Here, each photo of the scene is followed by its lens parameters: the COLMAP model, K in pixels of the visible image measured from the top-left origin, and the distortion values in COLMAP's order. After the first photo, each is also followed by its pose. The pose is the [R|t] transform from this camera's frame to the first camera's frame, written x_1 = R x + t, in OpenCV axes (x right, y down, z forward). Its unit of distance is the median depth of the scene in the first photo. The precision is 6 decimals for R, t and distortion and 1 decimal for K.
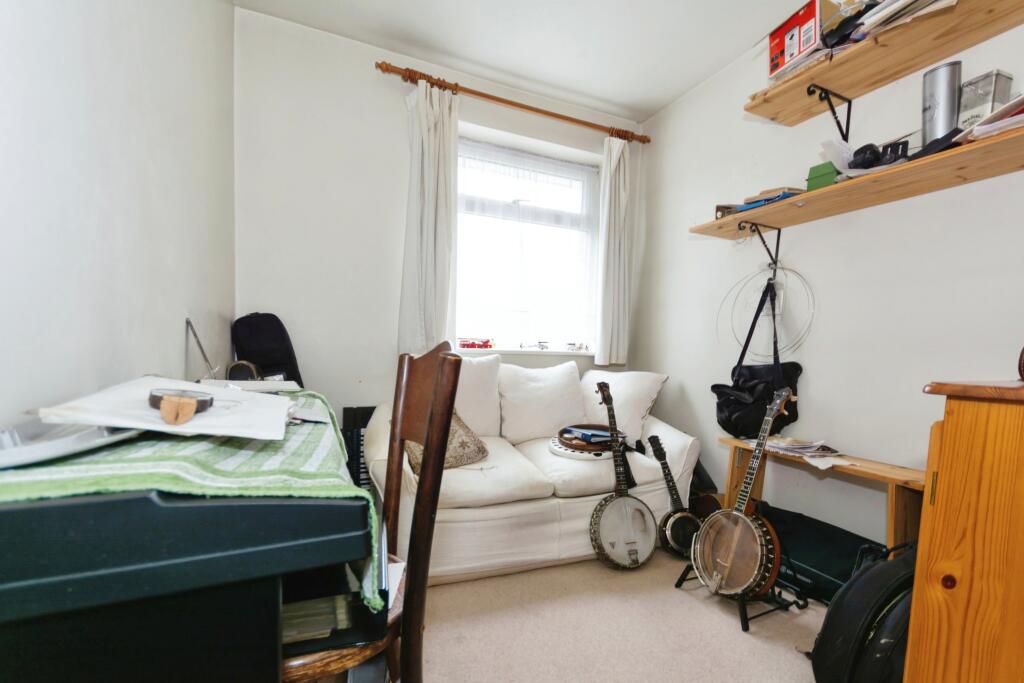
lens RADIAL K [[467.0, 0, 519.0], [0, 467.0, 384.6], [0, 0, 1]] dist [0.004515, 0.000821]
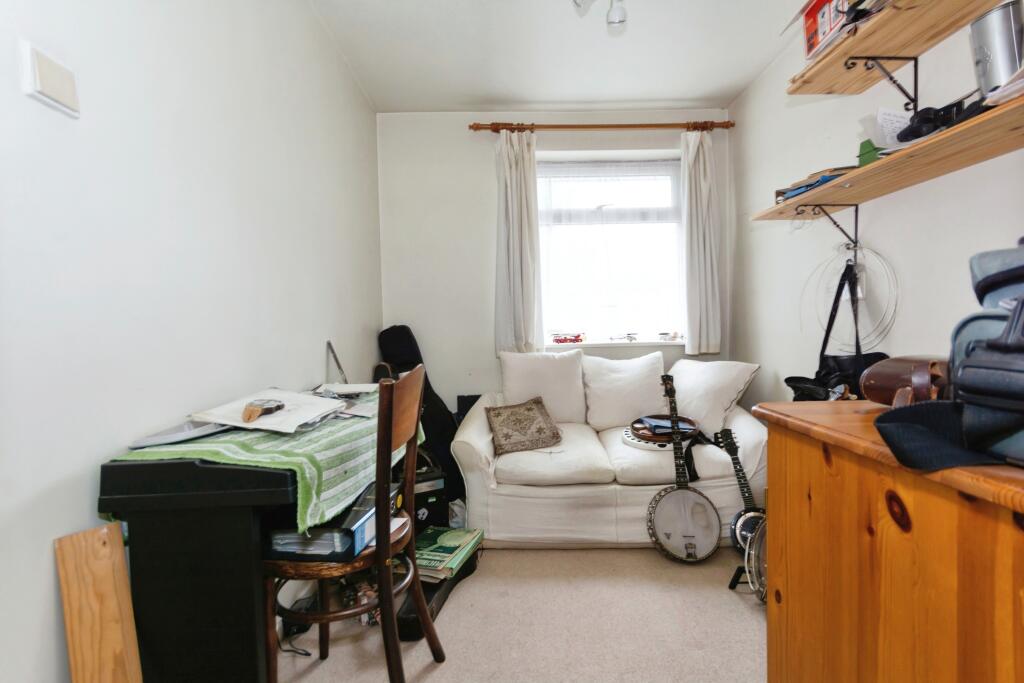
lens RADIAL K [[467.0, 0, 514.5], [0, 467.0, 339.5], [0, 0, 1]] dist [0.004515, 0.000821]
pose [[0.907742, -0.037054, -0.417890, 0.322907], [0.019111, 0.998710, -0.047042, -0.043358], [0.419094, 0.034715, 0.907279, -0.083407]]
